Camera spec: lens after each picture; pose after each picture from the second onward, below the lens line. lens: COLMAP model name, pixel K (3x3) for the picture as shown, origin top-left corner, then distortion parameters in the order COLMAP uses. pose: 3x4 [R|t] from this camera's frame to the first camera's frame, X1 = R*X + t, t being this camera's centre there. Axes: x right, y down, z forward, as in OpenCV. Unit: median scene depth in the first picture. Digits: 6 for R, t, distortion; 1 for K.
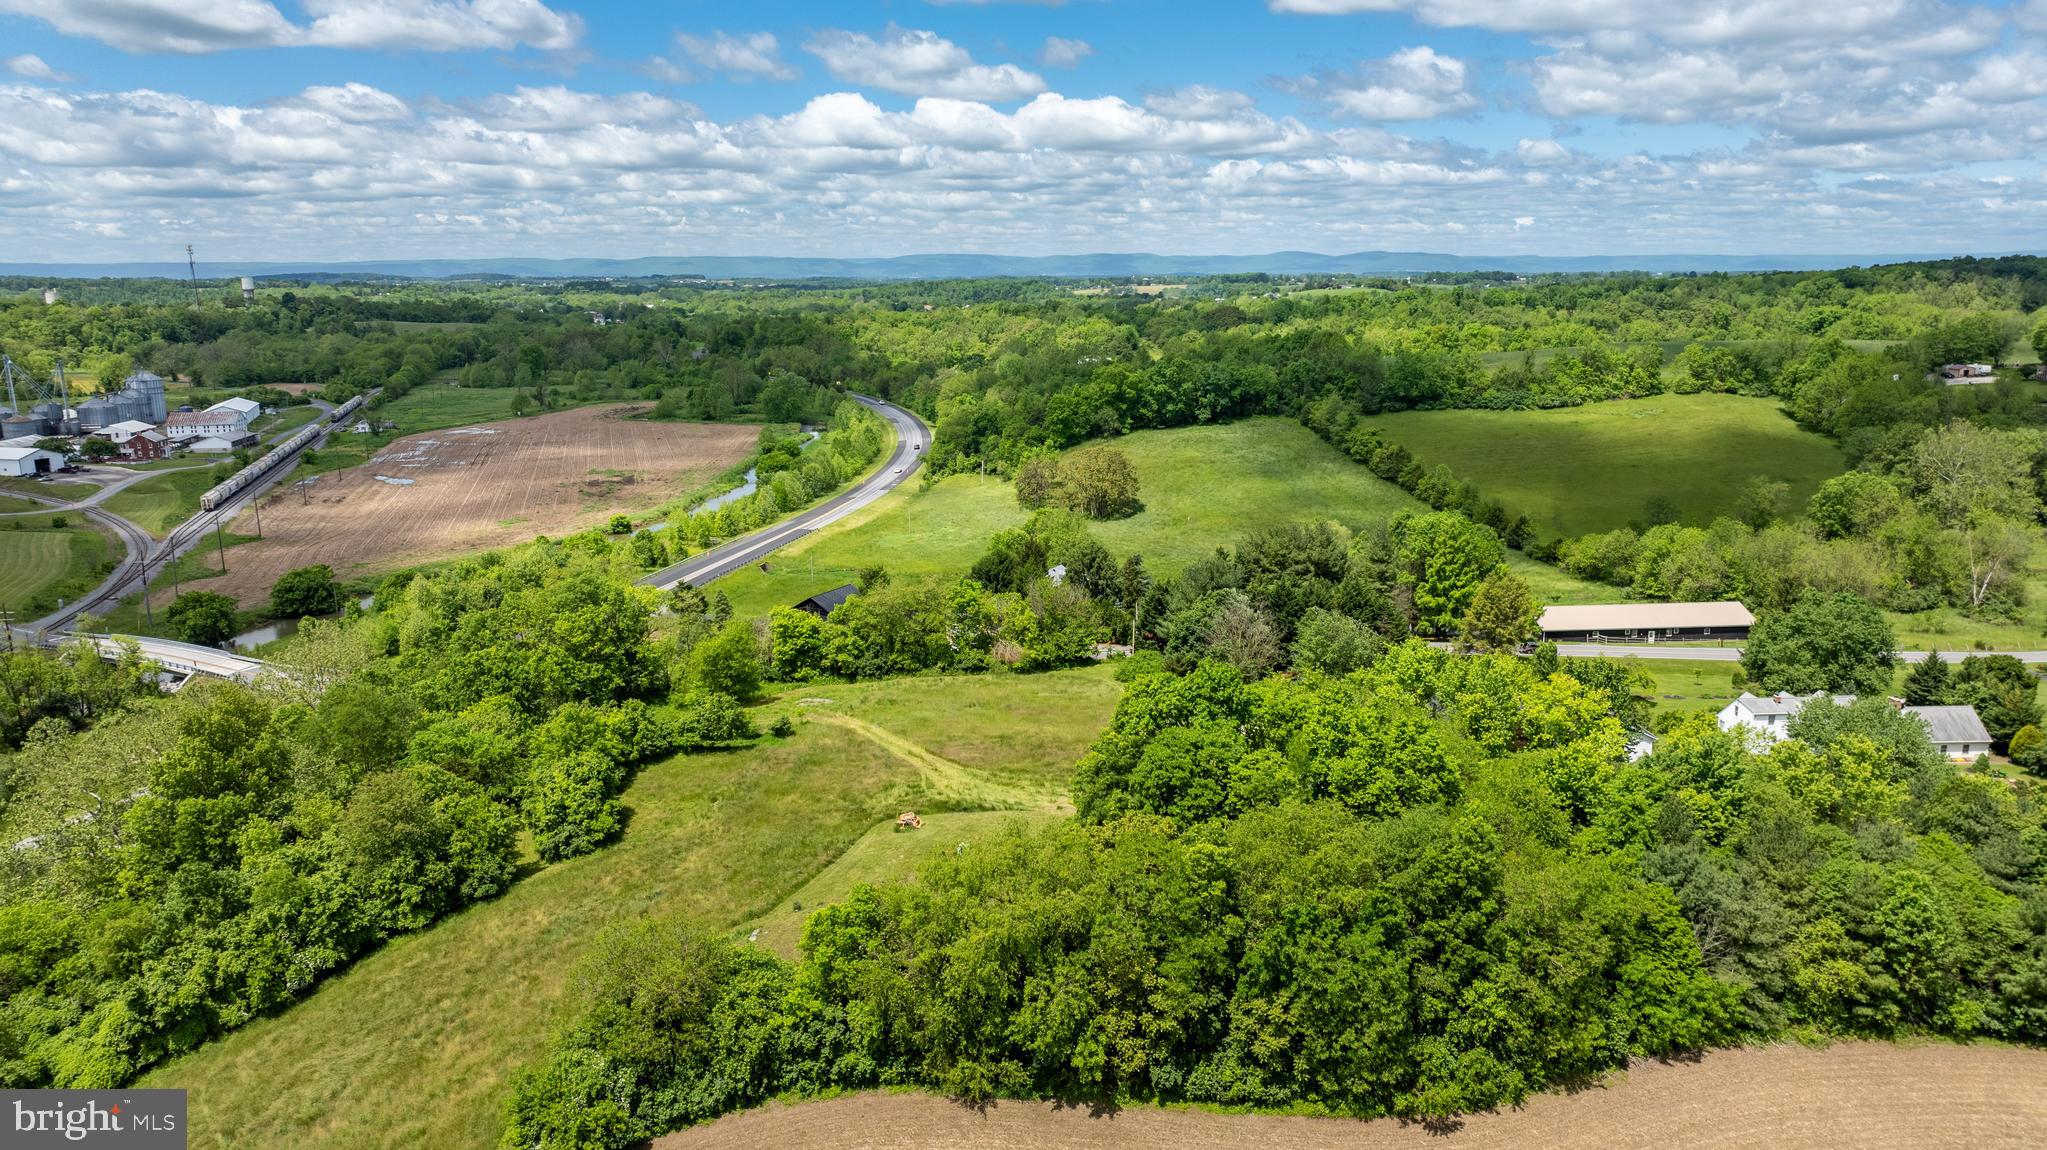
lens RADIAL K [[1424.0, 0, 1018.7], [0, 1424.0, 608.3], [0, 0, 1]] dist [-0.029860, 0.030882]
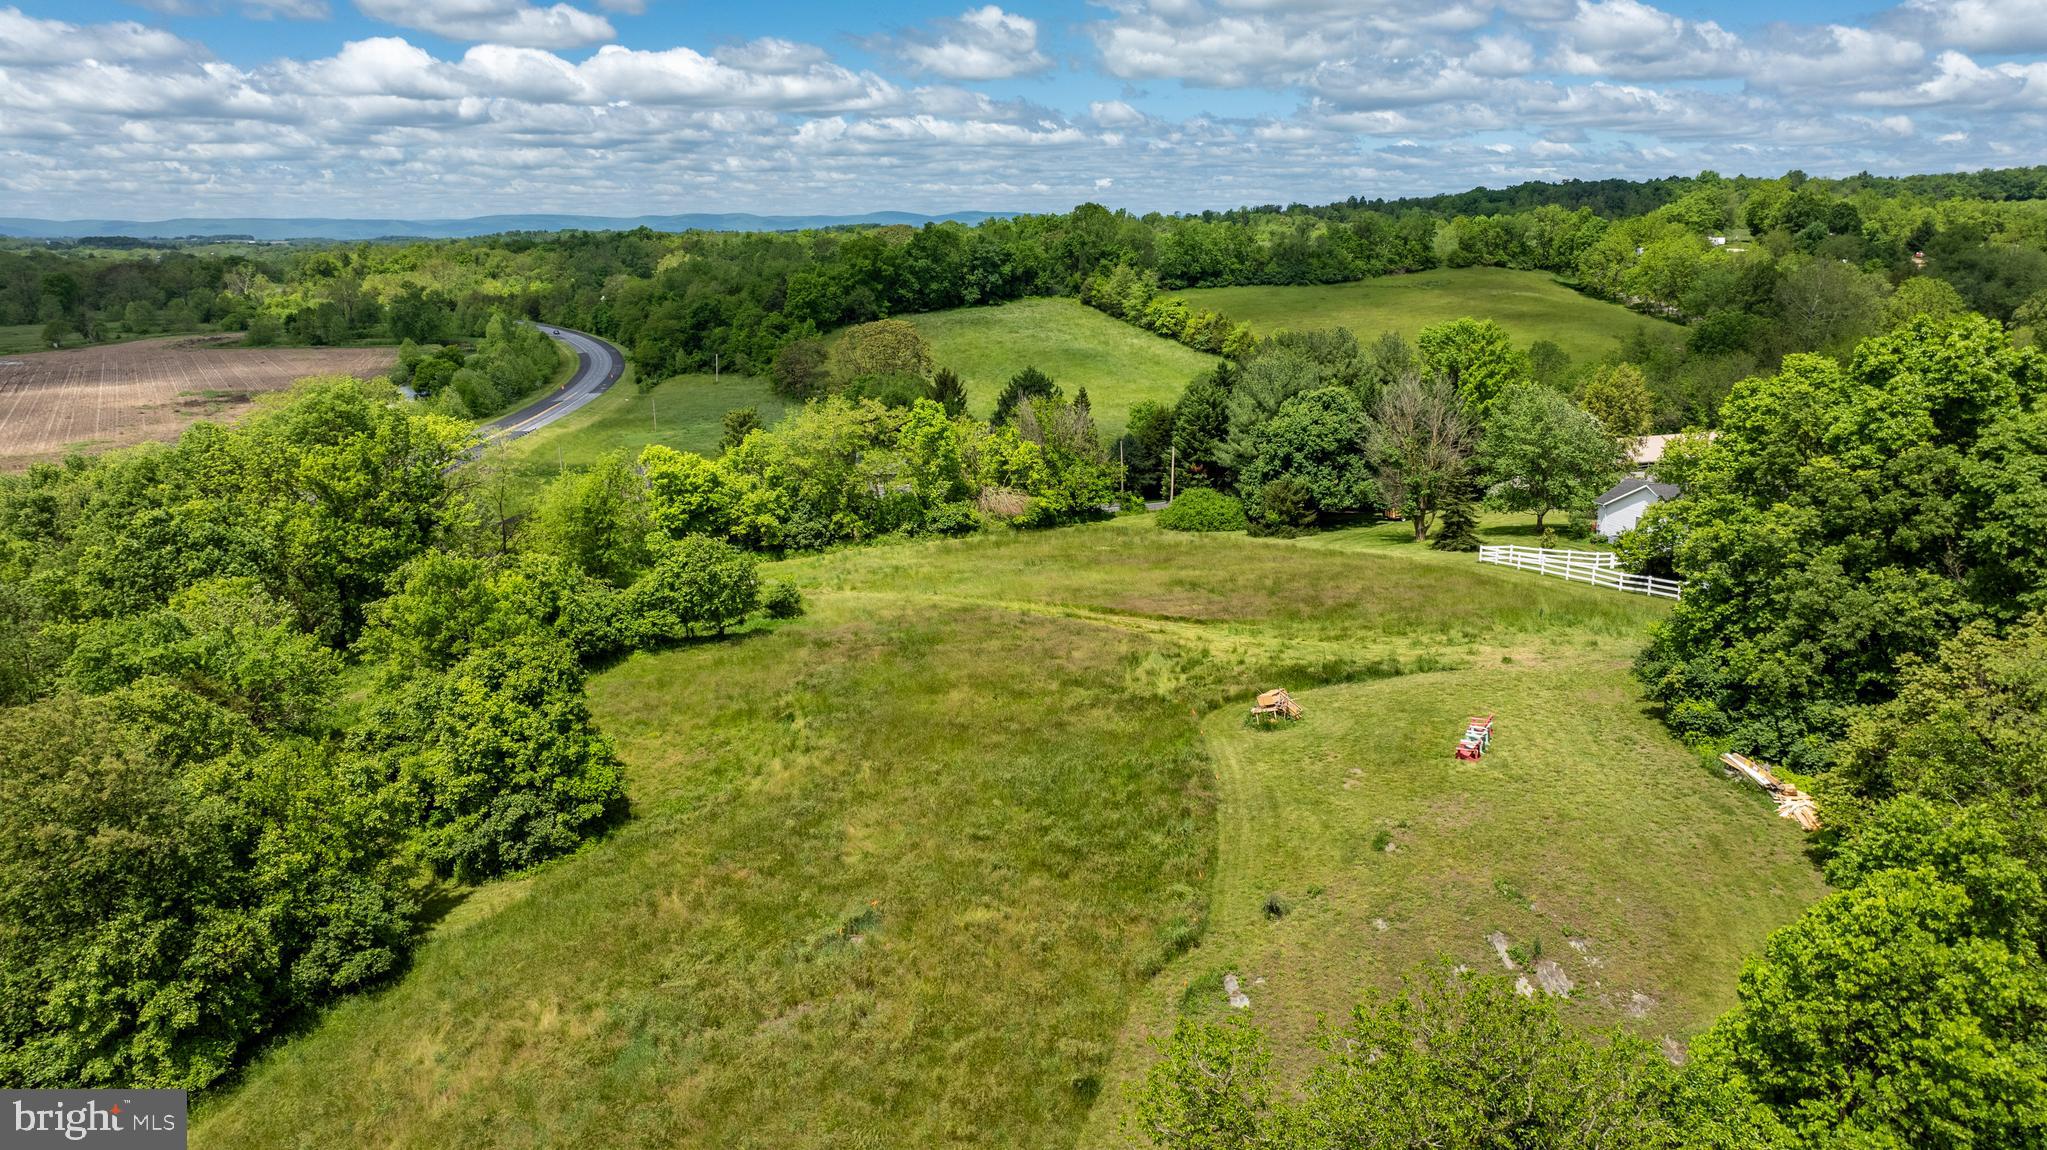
lens RADIAL K [[1431.8, 0, 1014.0], [0, 1431.8, 572.9], [0, 0, 1]] dist [-0.029885, 0.026814]
pose [[0.963689, -0.063790, 0.259296, -0.178211], [0.063582, 0.997934, 0.009198, 0.057479], [-0.259347, 0.007622, 0.965754, 0.338172]]
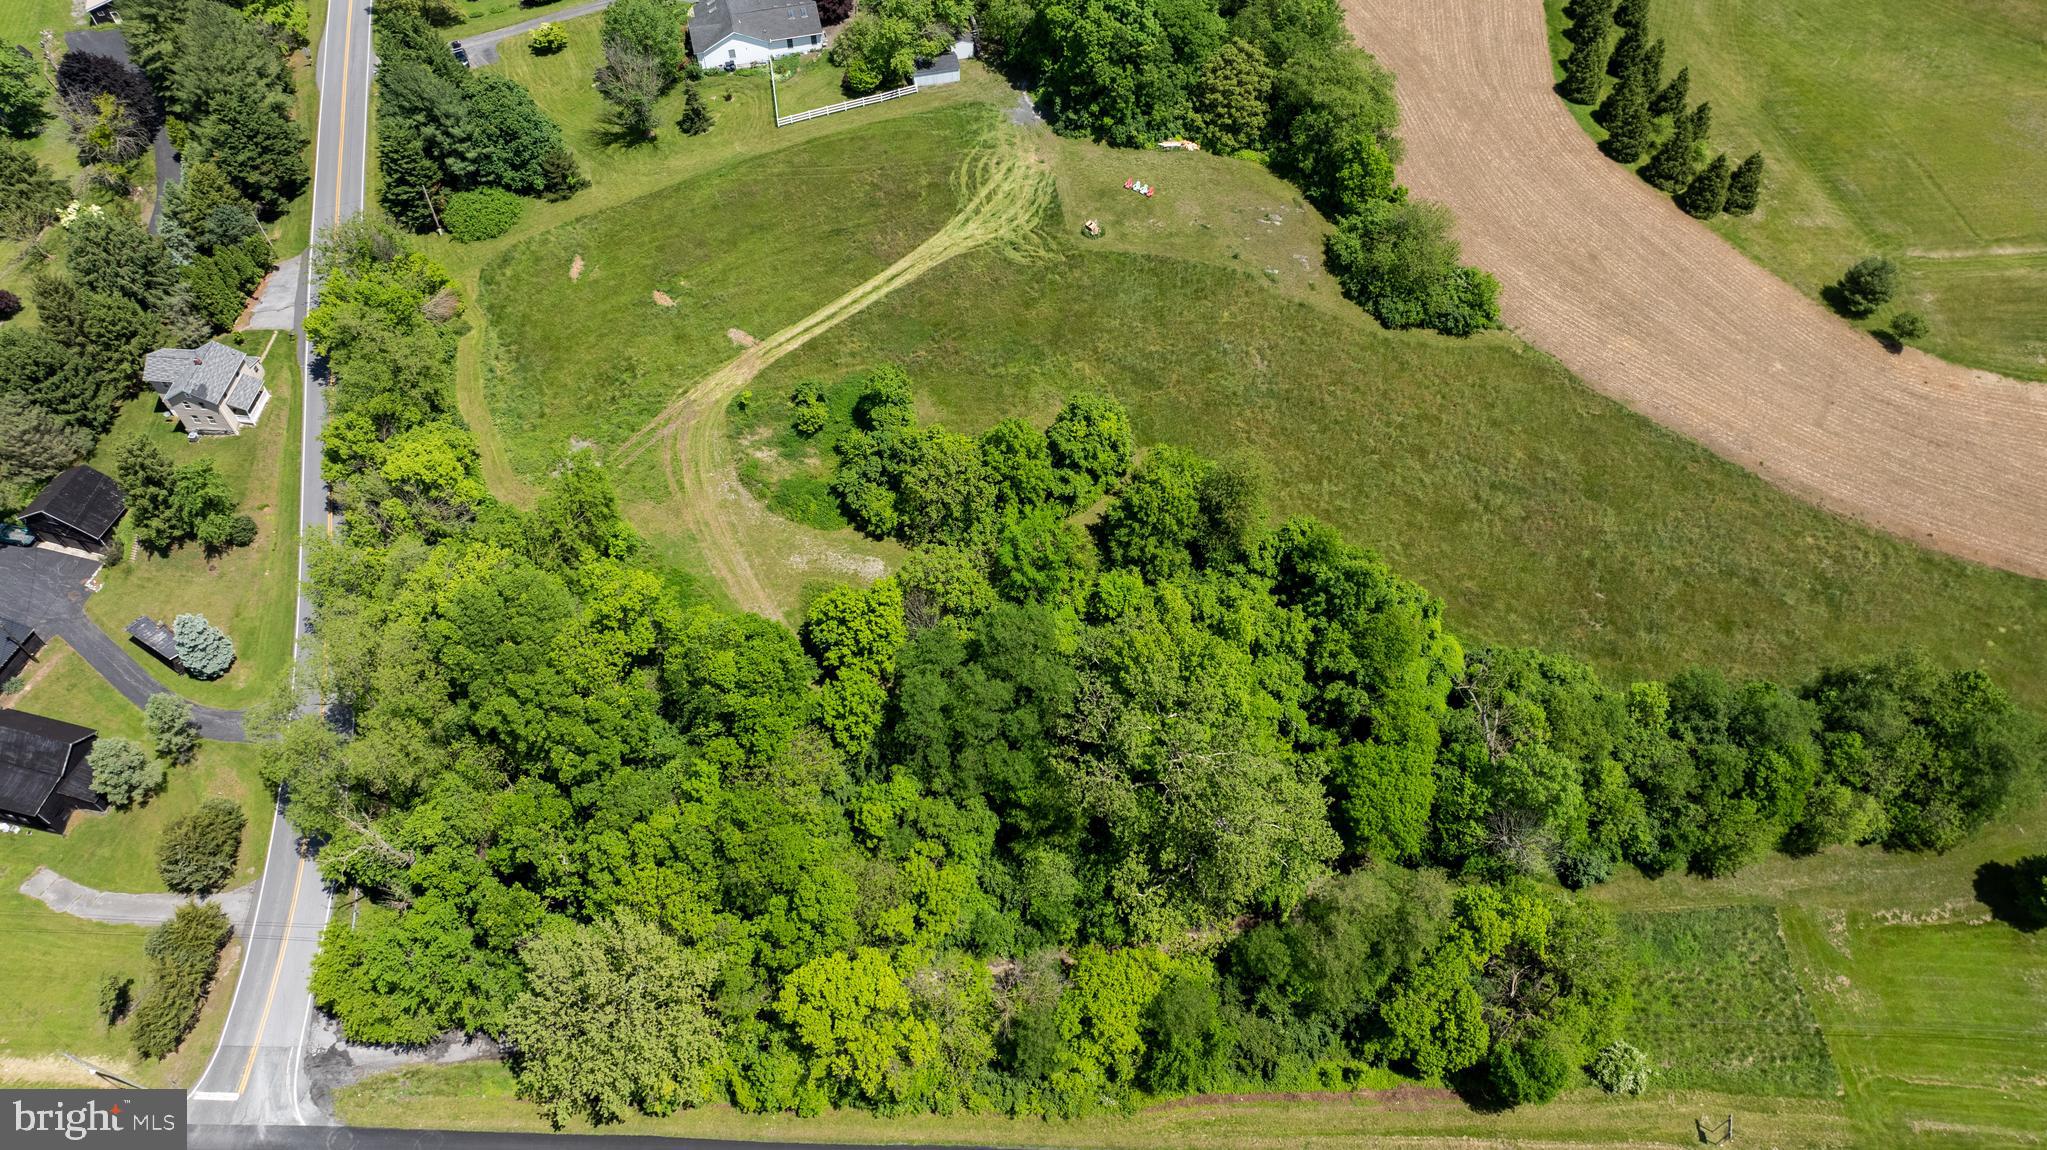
lens RADIAL K [[1491.1, 0, 1023.5], [0, 1491.1, 575.0], [0, 0, 1]] dist [-0.057341, 0.081848]
pose [[-0.212000, -0.760512, 0.613741, -0.715583], [0.224657, 0.573271, 0.787966, -0.473787], [-0.951097, 0.304930, 0.049321, 0.672874]]
